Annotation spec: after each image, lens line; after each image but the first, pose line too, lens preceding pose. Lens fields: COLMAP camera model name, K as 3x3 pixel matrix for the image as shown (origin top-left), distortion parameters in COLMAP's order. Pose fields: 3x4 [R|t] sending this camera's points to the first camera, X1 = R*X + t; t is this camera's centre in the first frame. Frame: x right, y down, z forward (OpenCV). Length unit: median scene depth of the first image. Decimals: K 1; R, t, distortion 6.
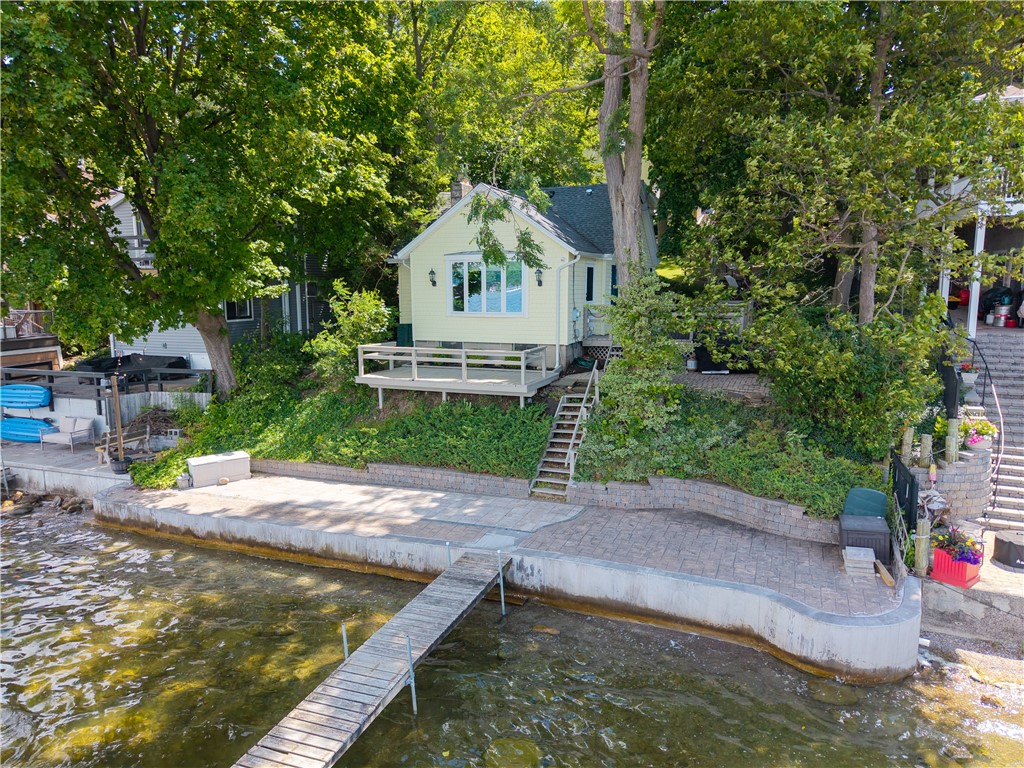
lens RADIAL K [[694.1, 0, 514.1], [0, 694.1, 382.9], [0, 0, 1]] dist [0.019113, -0.015471]
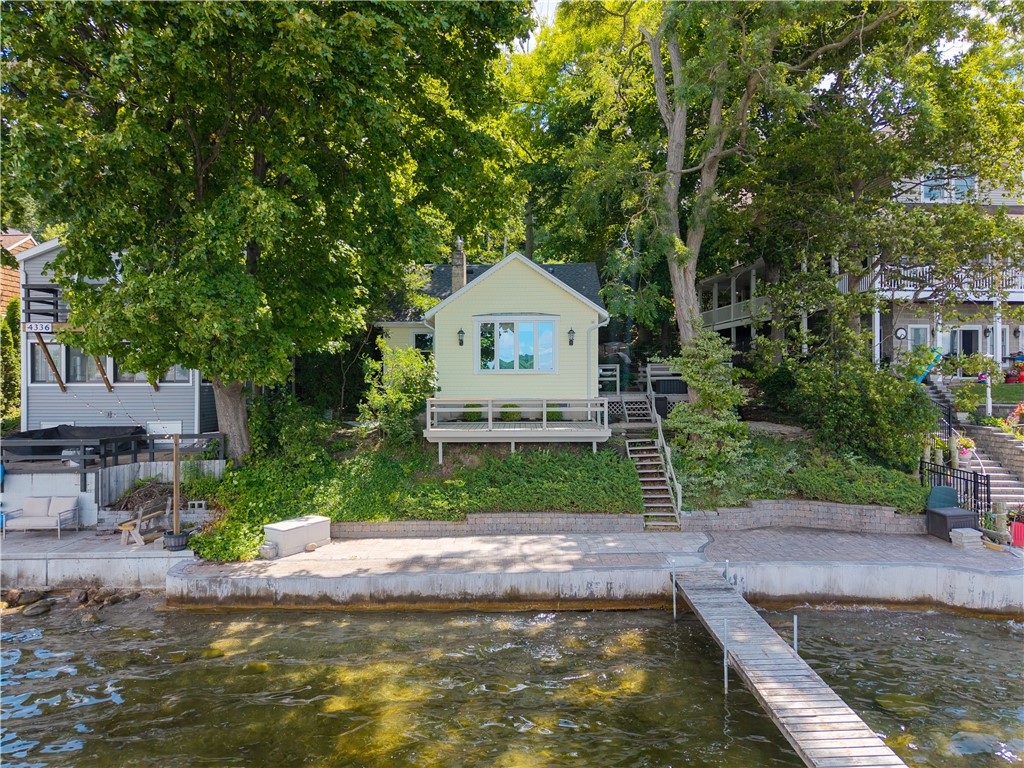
lens RADIAL K [[694.1, 0, 514.8], [0, 694.1, 379.4], [0, 0, 1]] dist [0.019113, -0.015471]
pose [[0.928387, 0.000346, 0.371614, -0.552137], [0.051697, 0.990156, -0.130073, 0.062174], [-0.368001, 0.139969, 0.919230, 0.049484]]
